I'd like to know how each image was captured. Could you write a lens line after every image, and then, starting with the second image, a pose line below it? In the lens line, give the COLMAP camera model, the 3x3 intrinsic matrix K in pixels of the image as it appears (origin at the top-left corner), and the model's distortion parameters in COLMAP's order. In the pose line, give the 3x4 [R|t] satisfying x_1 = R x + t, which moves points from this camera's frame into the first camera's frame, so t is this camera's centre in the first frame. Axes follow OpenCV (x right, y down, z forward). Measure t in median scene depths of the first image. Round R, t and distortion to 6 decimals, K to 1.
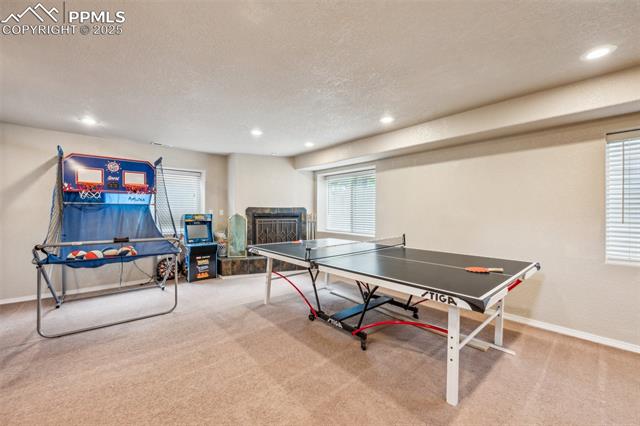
lens RADIAL K [[256.8, 0, 318.4], [0, 256.8, 215.8], [0, 0, 1]] dist [0.002666, -0.000067]
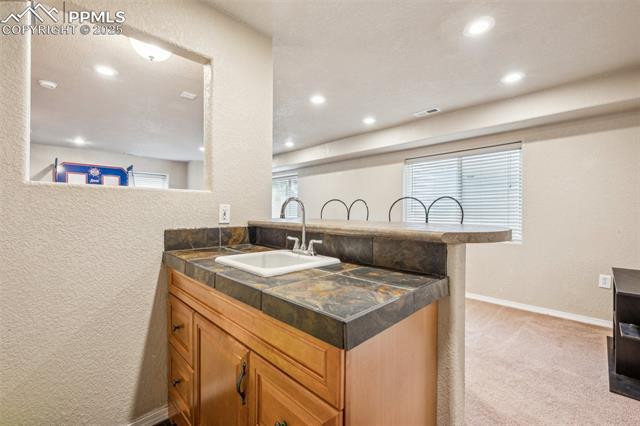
lens RADIAL K [[268.1, 0, 319.3], [0, 268.1, 210.5], [0, 0, 1]] dist [-0.000846, -0.000005]
pose [[0.998630, 0.003314, 0.052215, 0.264540], [-0.002187, 0.999764, -0.021617, 0.031945], [-0.052274, 0.021473, 0.998402, -0.399967]]
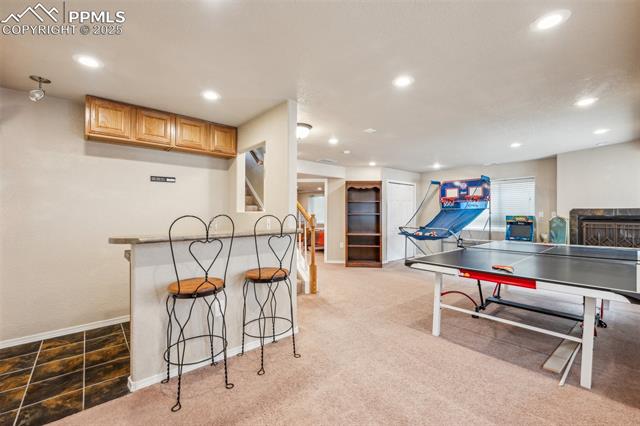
lens RADIAL K [[268.1, 0, 316.8], [0, 268.1, 213.2], [0, 0, 1]] dist [-0.000846, -0.000005]
pose [[-0.012816, -0.002828, -0.999914, 0.824856], [-0.018107, 0.999833, -0.002596, 0.001376], [0.999754, 0.018072, -0.012865, 0.107772]]
